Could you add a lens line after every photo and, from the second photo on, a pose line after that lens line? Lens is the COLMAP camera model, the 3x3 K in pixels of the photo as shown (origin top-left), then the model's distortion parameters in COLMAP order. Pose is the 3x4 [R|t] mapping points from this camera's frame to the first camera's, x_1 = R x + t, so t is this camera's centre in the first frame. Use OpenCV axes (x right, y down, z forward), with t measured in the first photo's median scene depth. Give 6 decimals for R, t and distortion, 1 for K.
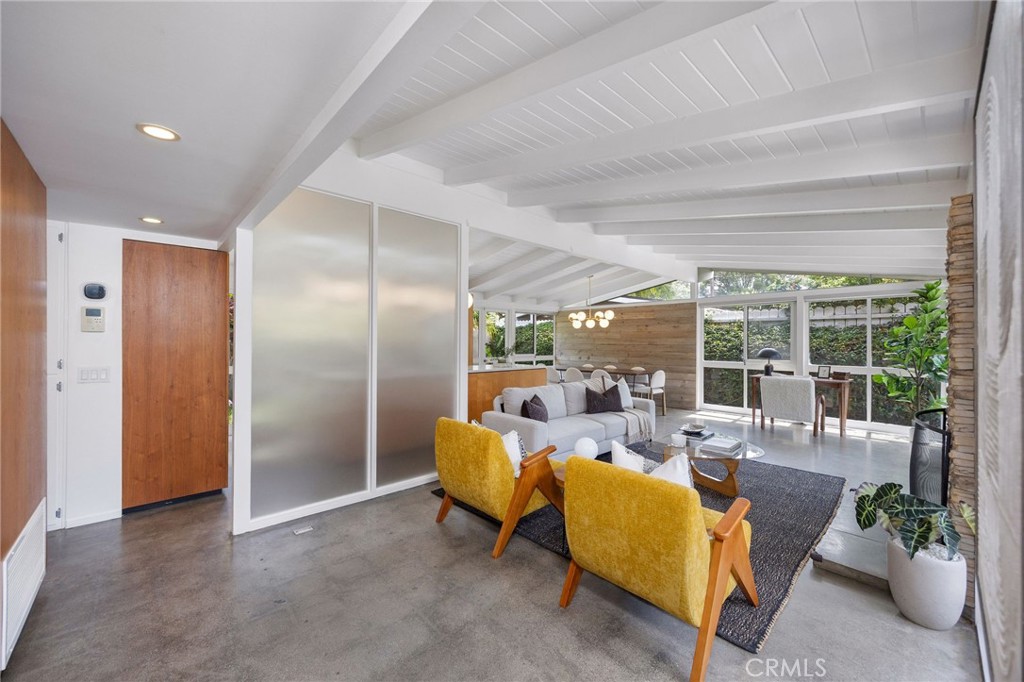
lens RADIAL K [[399.0, 0, 508.5], [0, 399.0, 340.0], [0, 0, 1]] dist [0.001178, 0.000032]
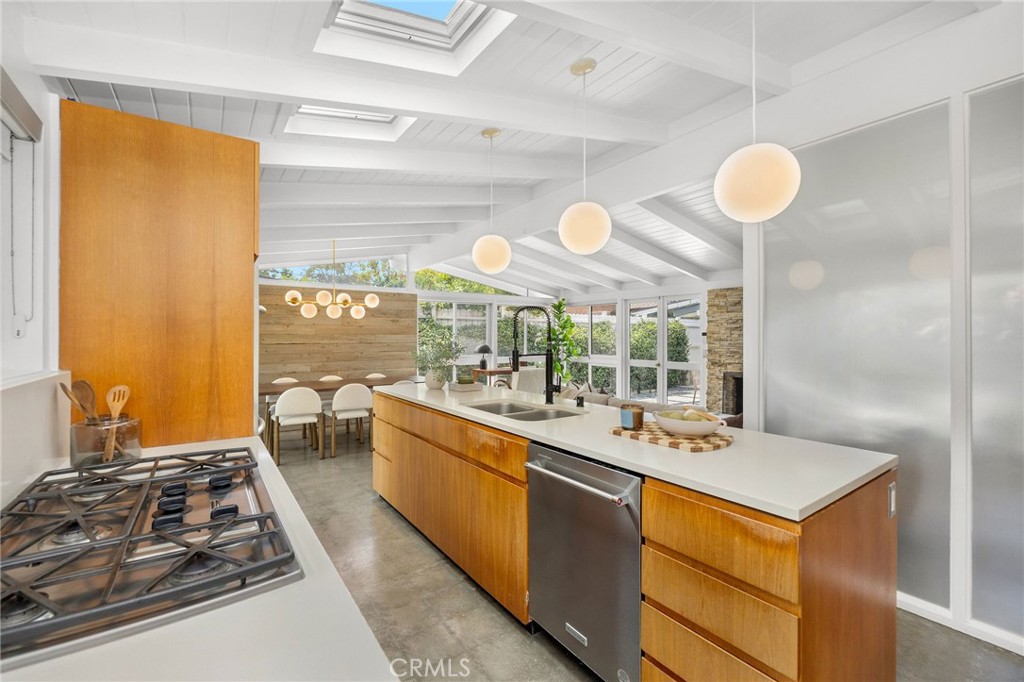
lens RADIAL K [[441.3, 0, 508.1], [0, 441.3, 336.8], [0, 0, 1]] dist [0.004770, 0.000378]
pose [[0.148397, -0.004959, 0.988915, -0.459110], [-0.002053, 0.999984, 0.005323, -0.005604], [-0.988926, -0.002820, 0.148385, 0.627970]]
